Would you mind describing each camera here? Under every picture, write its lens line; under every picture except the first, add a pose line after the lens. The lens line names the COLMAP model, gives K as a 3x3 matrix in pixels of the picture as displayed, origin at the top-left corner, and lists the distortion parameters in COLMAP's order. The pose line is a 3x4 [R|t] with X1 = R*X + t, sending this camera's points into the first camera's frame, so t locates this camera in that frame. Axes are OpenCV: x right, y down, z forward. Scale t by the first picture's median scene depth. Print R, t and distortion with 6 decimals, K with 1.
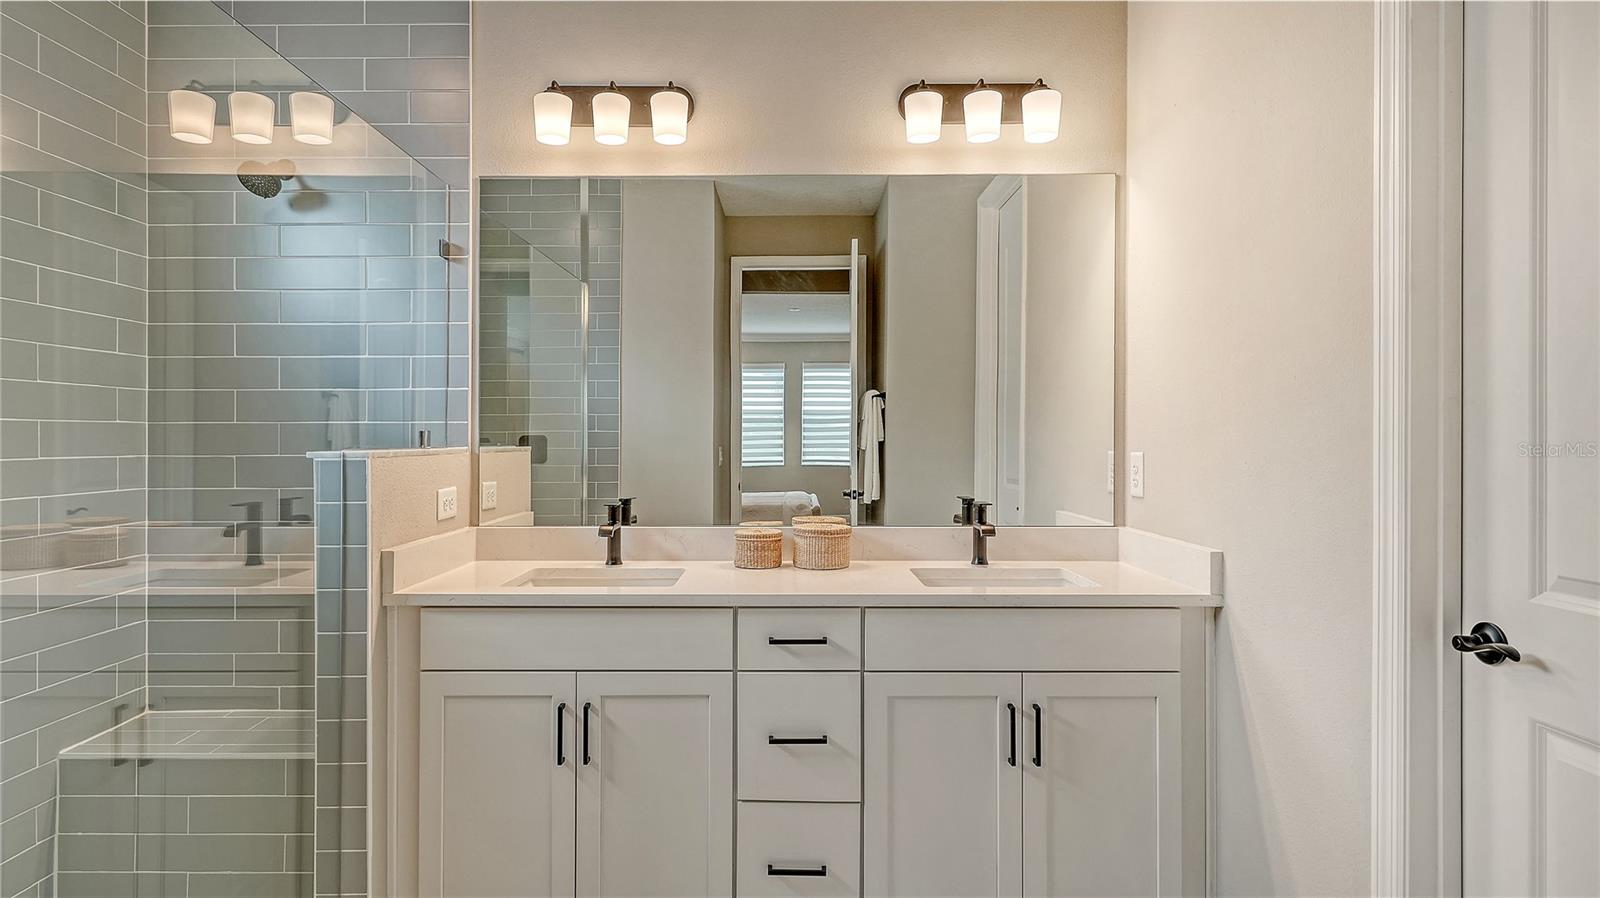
lens RADIAL K [[853.5, 0, 800.0], [0, 853.5, 449.0], [0, 0, 1]] dist [0.004245, 0.001205]
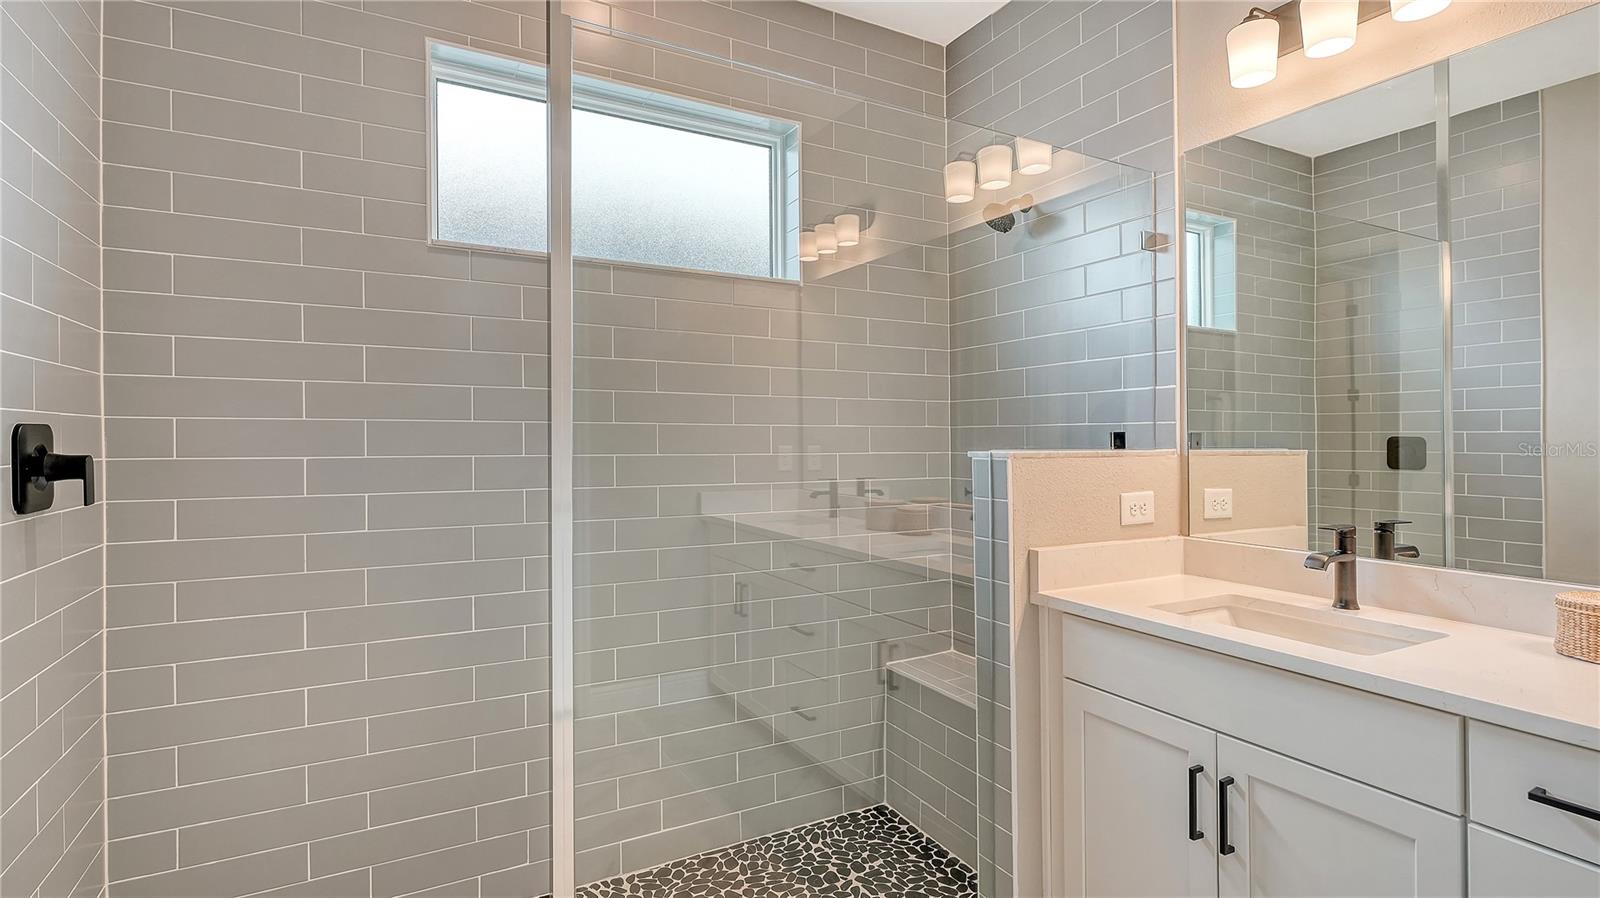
lens RADIAL K [[760.7, 0, 797.1], [0, 760.7, 440.3], [0, 0, 1]] dist [-0.001184, -0.000921]
pose [[0.461655, 0.002524, -0.887056, 0.162688], [-0.012905, 0.999909, -0.003870, -0.003728], [0.886966, 0.013234, 0.461646, 0.280344]]
